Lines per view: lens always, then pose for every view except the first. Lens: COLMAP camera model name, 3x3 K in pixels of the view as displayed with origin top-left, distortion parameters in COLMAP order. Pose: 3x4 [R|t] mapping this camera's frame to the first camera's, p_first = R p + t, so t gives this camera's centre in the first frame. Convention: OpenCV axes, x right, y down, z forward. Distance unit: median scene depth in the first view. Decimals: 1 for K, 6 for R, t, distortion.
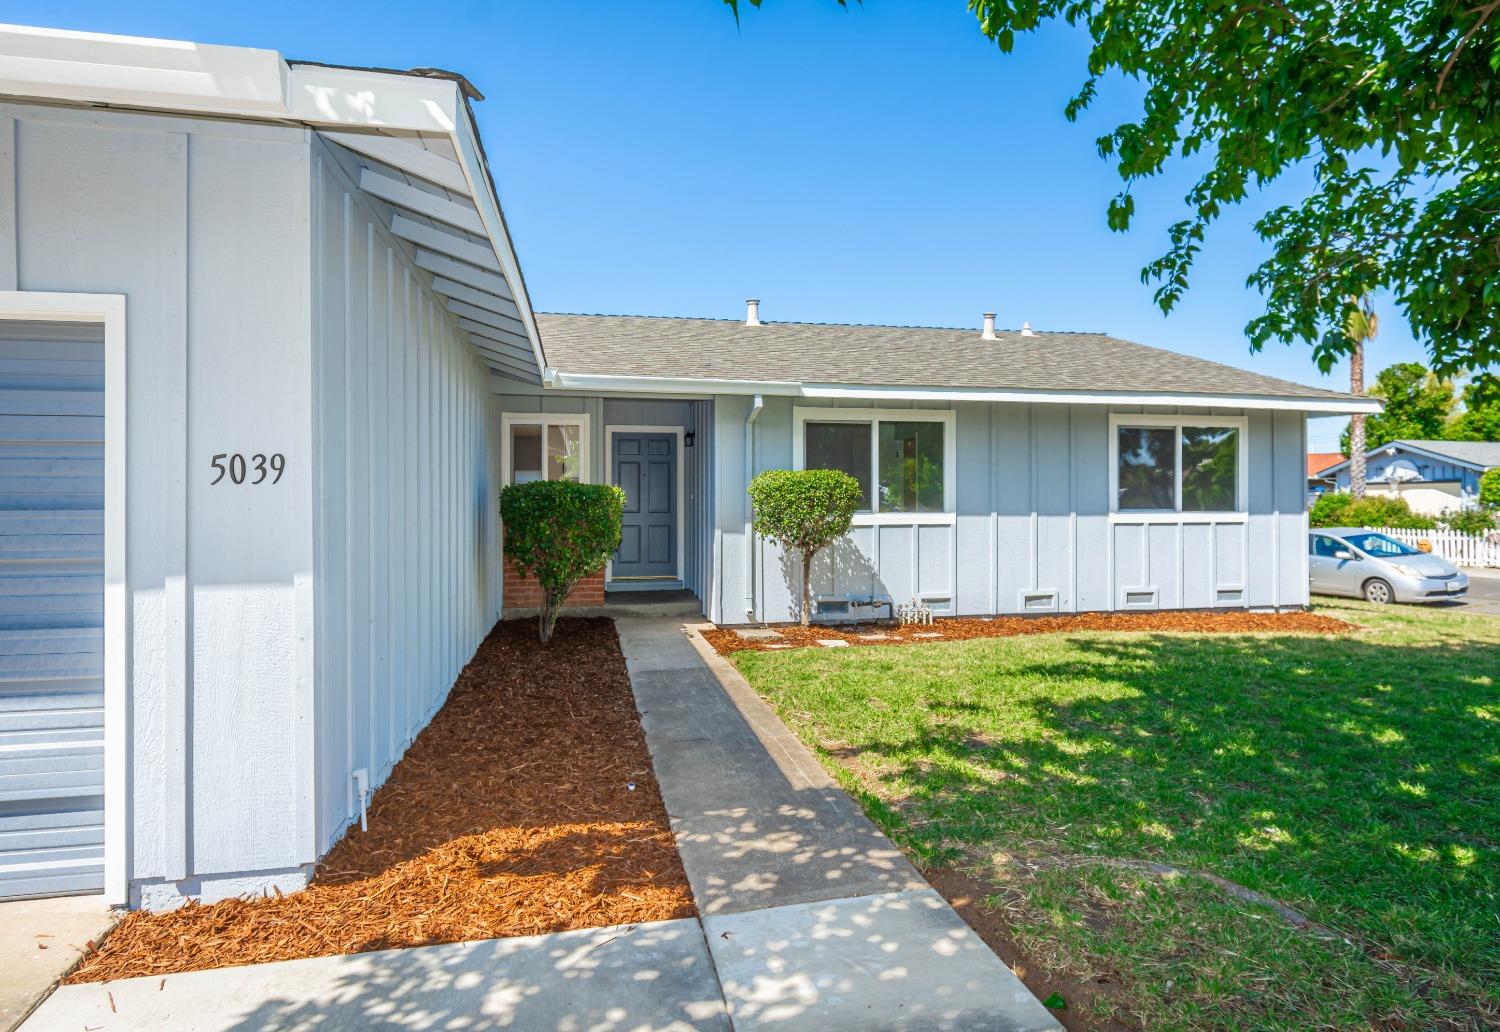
lens RADIAL K [[867.4, 0, 774.1], [0, 867.4, 499.8], [0, 0, 1]] dist [0.008009, -0.000021]
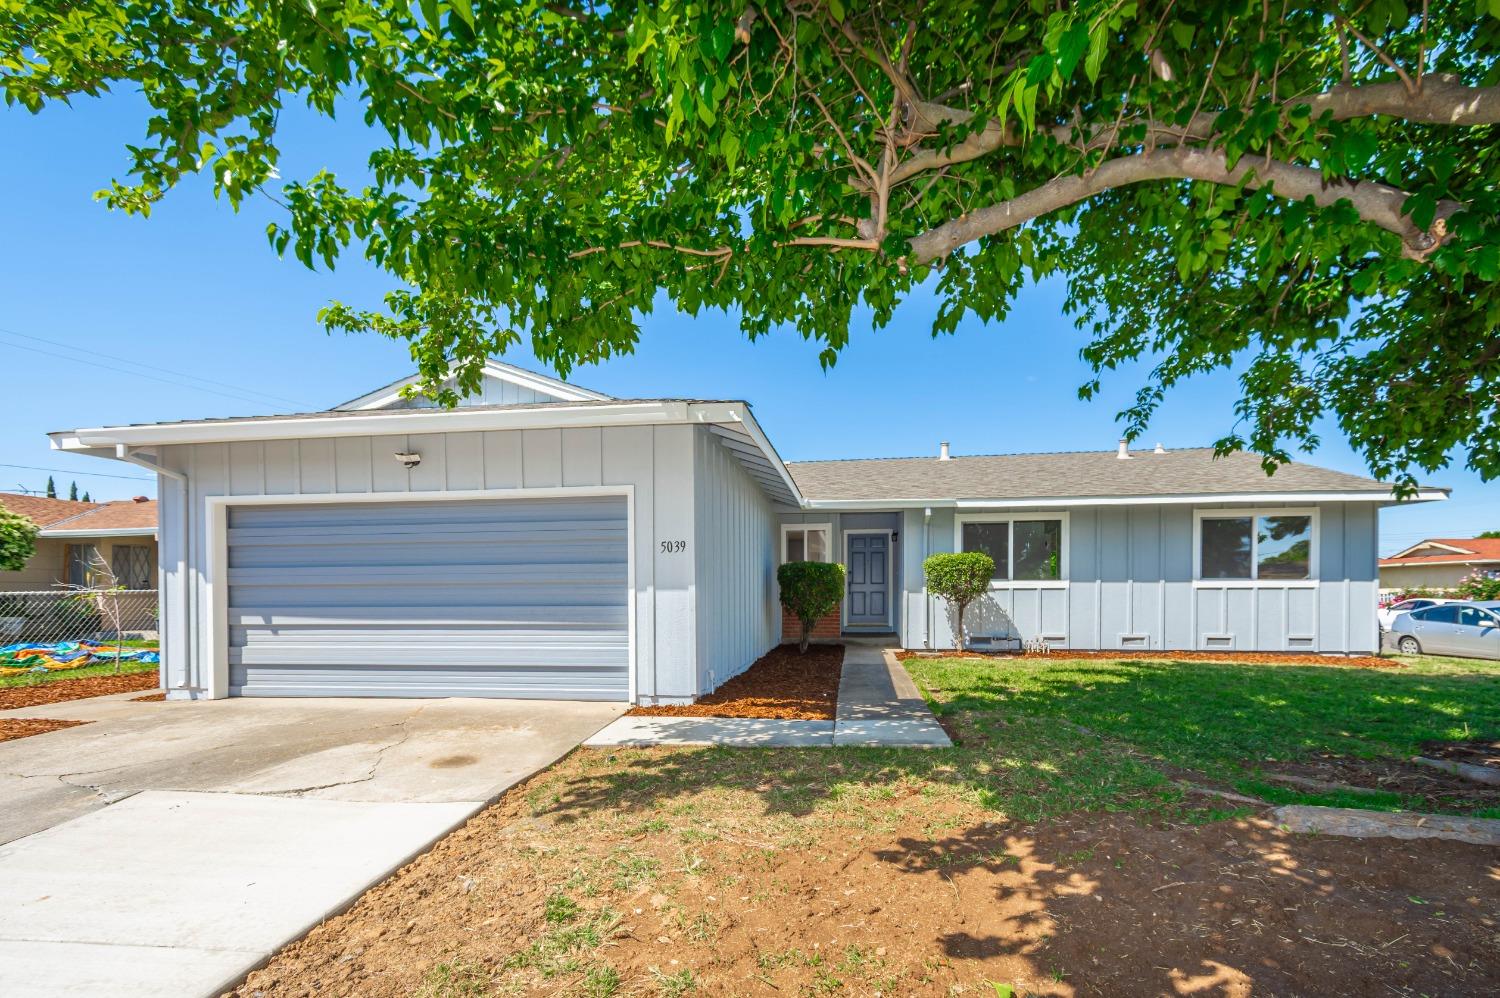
lens RADIAL K [[655.7, 0, 762.4], [0, 655.7, 591.8], [0, 0, 1]] dist [-0.001067, -0.000393]
pose [[0.937212, 0.000423, -0.348761, 0.113741], [0.001410, 0.999986, 0.005003, 0.029487], [0.348758, -0.005180, 0.937198, -0.253157]]
